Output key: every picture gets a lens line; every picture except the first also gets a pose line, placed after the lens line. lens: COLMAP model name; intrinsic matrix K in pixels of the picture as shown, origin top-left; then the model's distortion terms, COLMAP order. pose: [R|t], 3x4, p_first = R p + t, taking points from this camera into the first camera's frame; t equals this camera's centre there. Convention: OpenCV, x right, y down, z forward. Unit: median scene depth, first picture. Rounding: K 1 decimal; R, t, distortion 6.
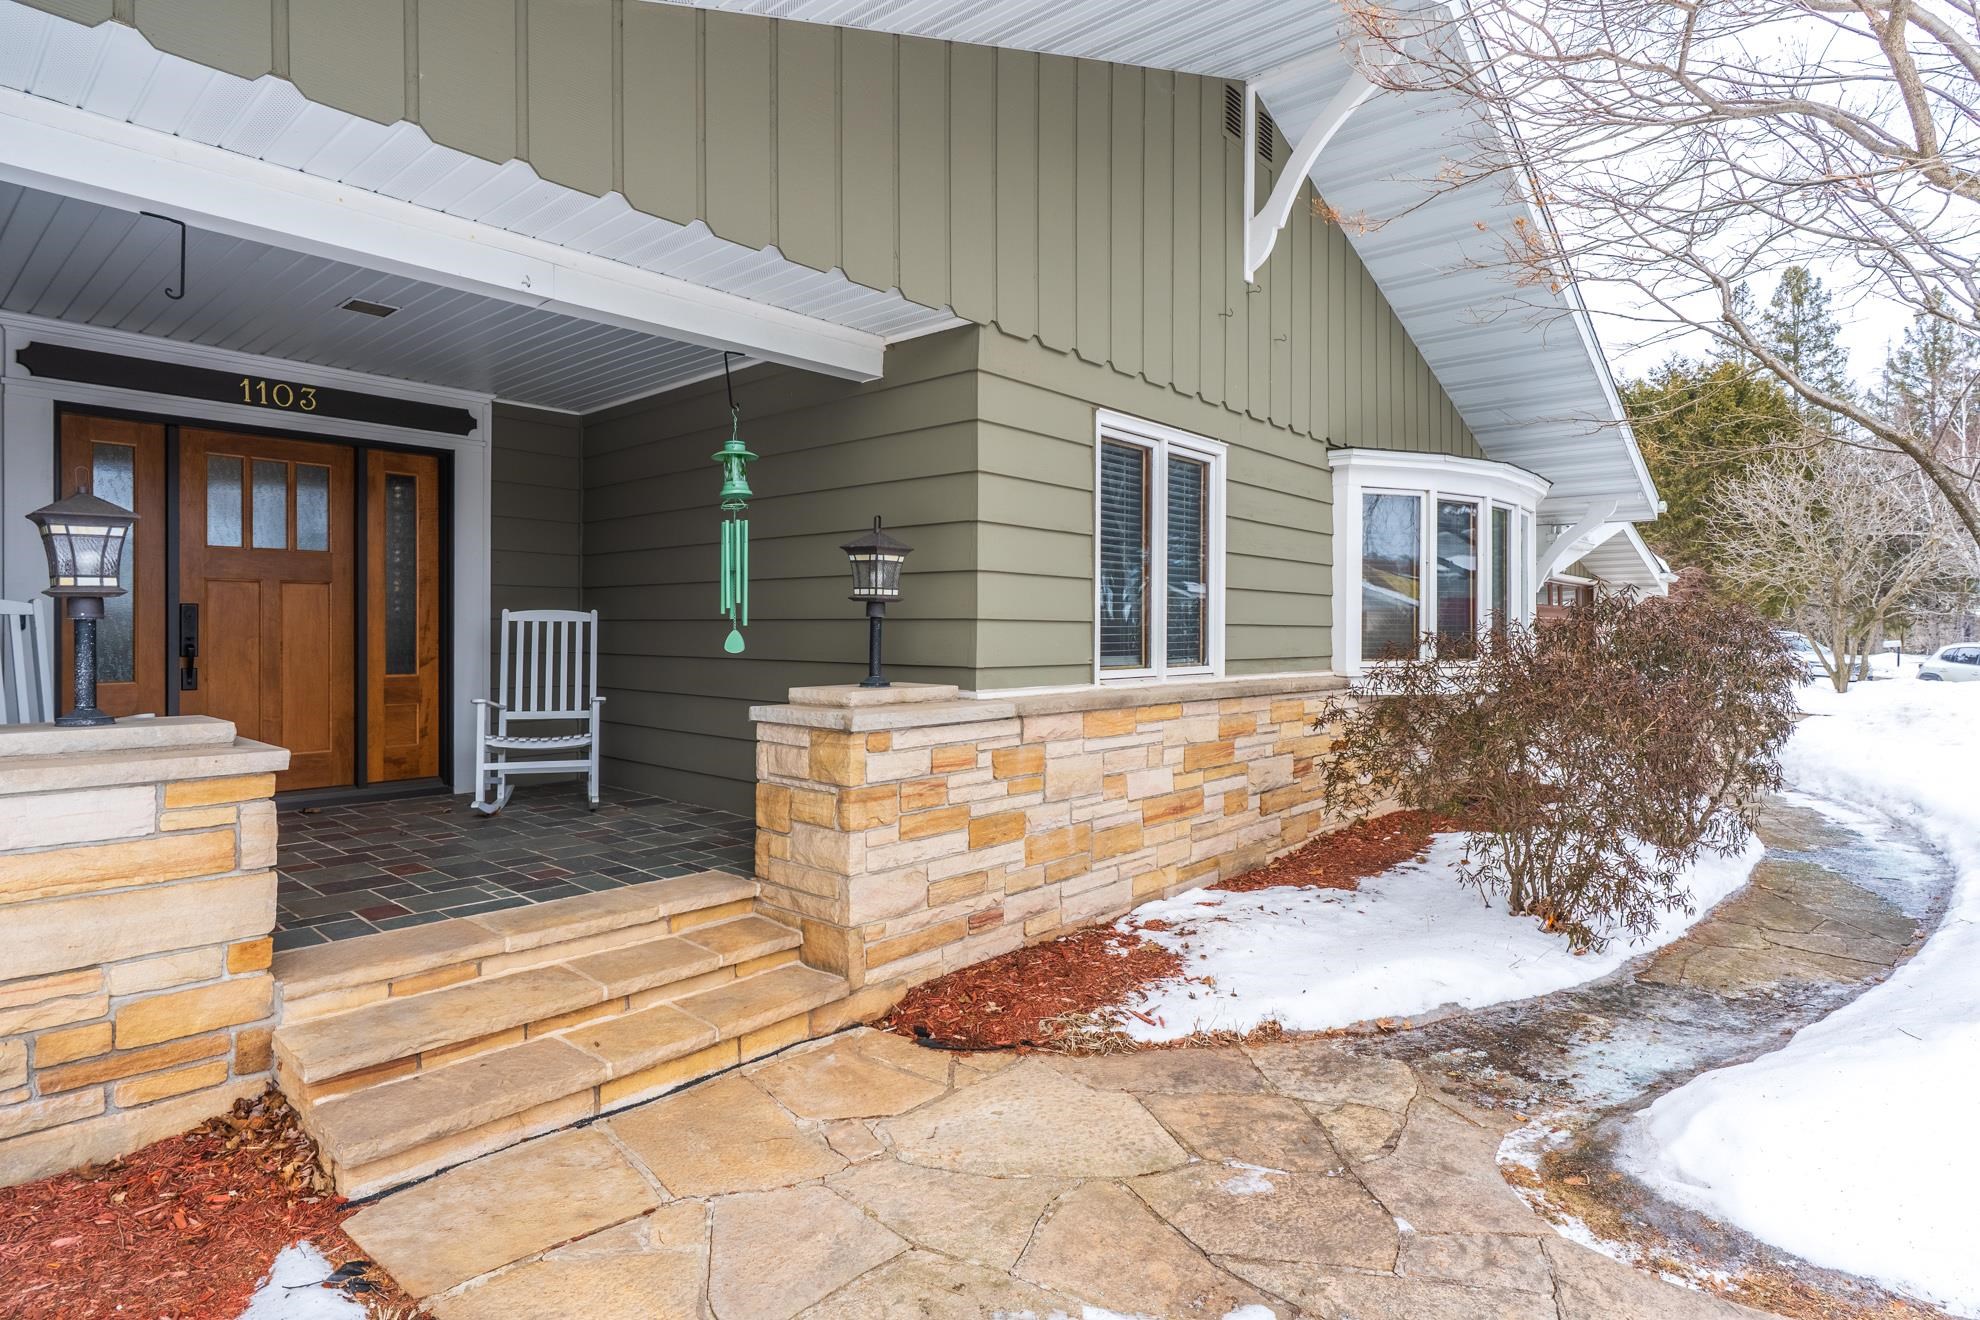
lens RADIAL K [[1020.8, 0, 993.4], [0, 1020.8, 642.2], [0, 0, 1]] dist [-0.021200, 0.000049]
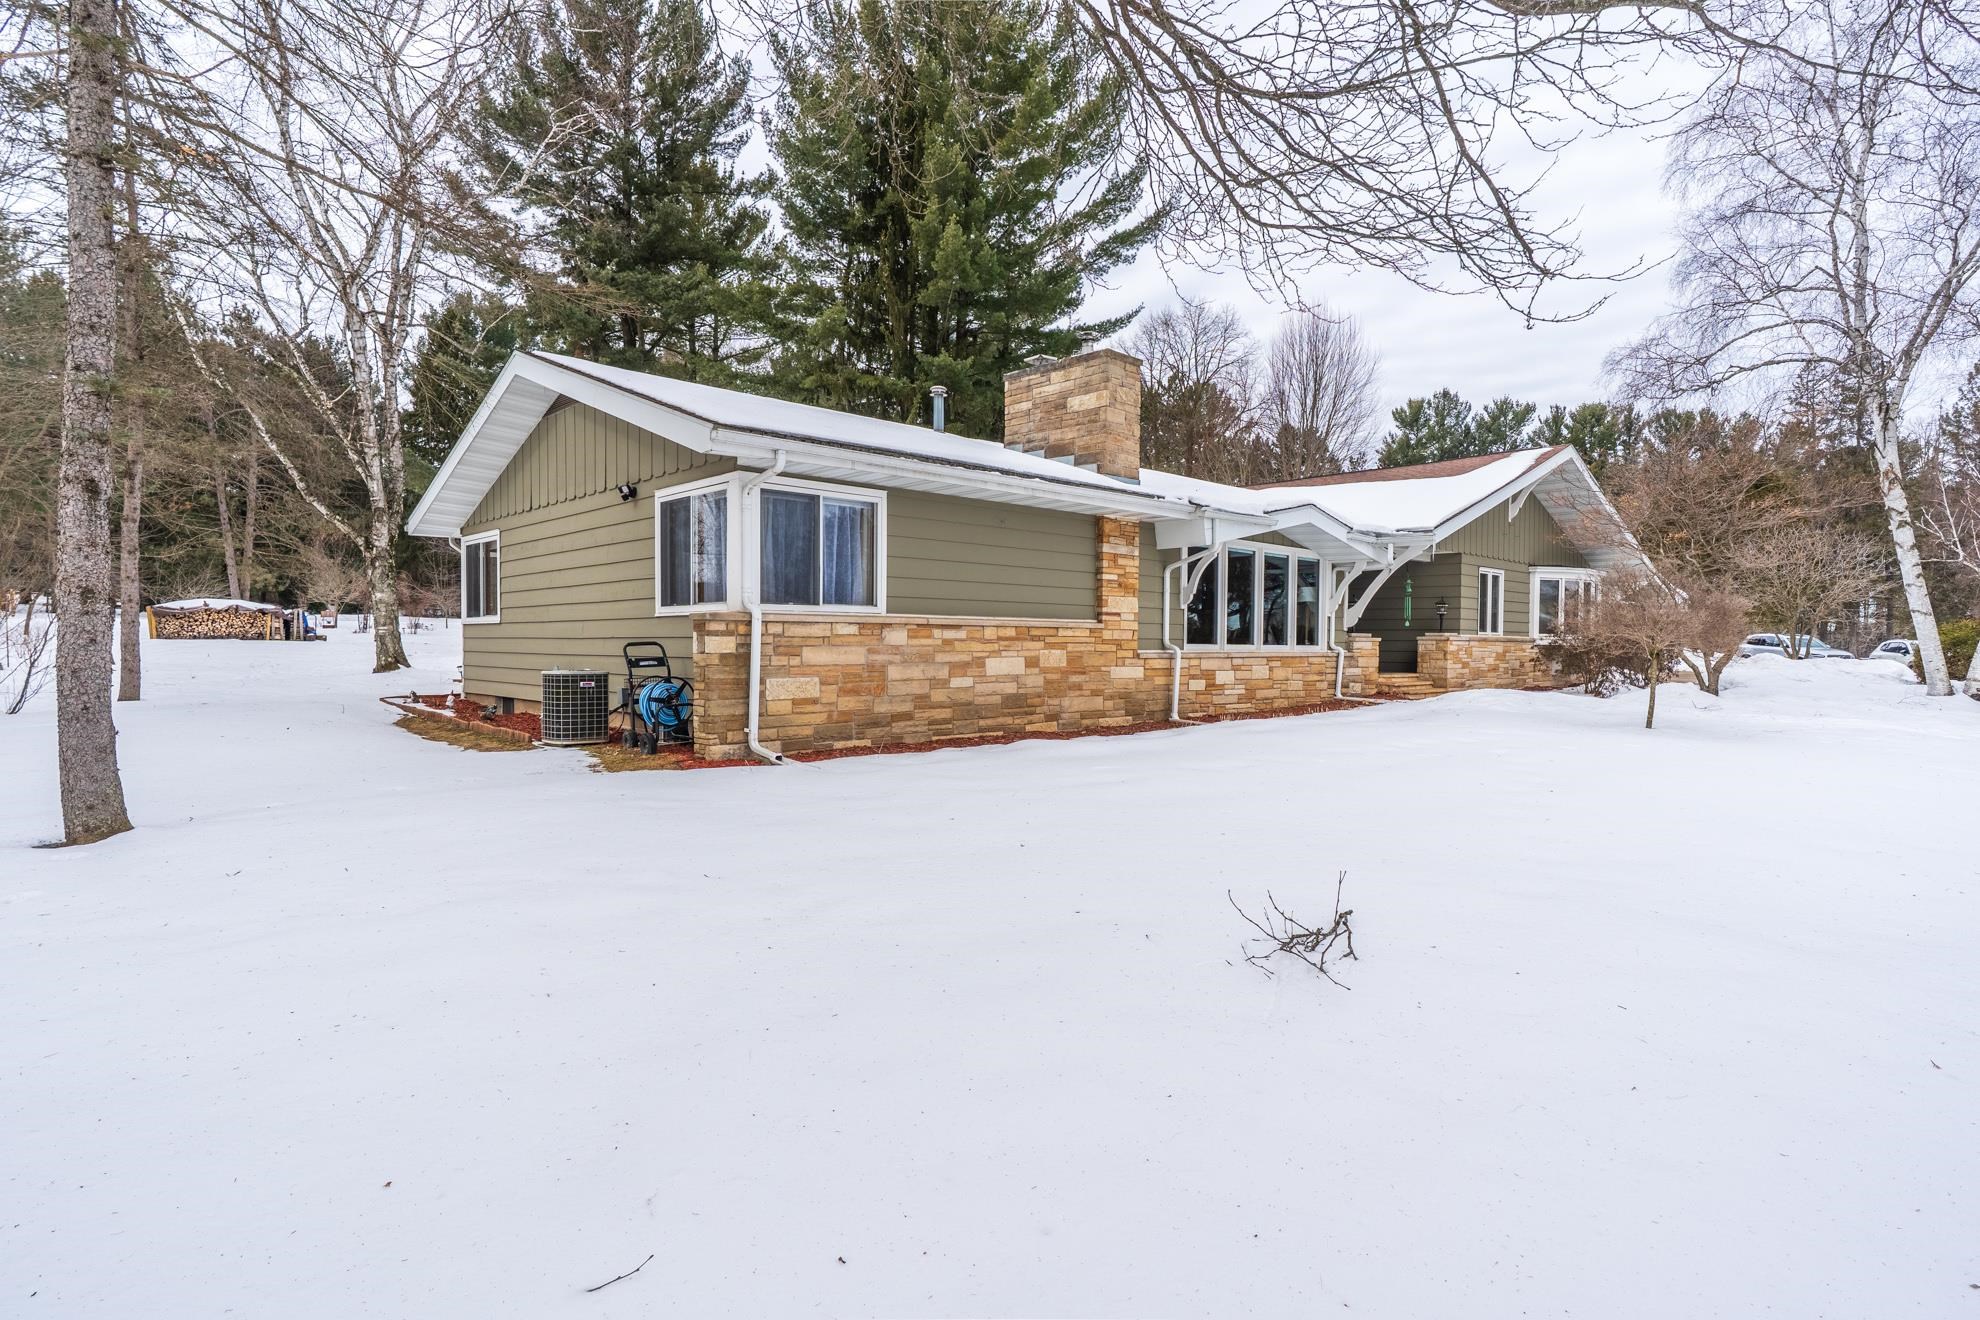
lens RADIAL K [[1020.8, 0, 985.8], [0, 1020.8, 660.5], [0, 0, 1]] dist [-0.021200, 0.000049]
pose [[0.995617, 0.007312, -0.093234, -1.731573], [-0.006419, 0.999931, 0.009867, 0.135211], [0.093299, -0.009225, 0.995595, -3.762513]]
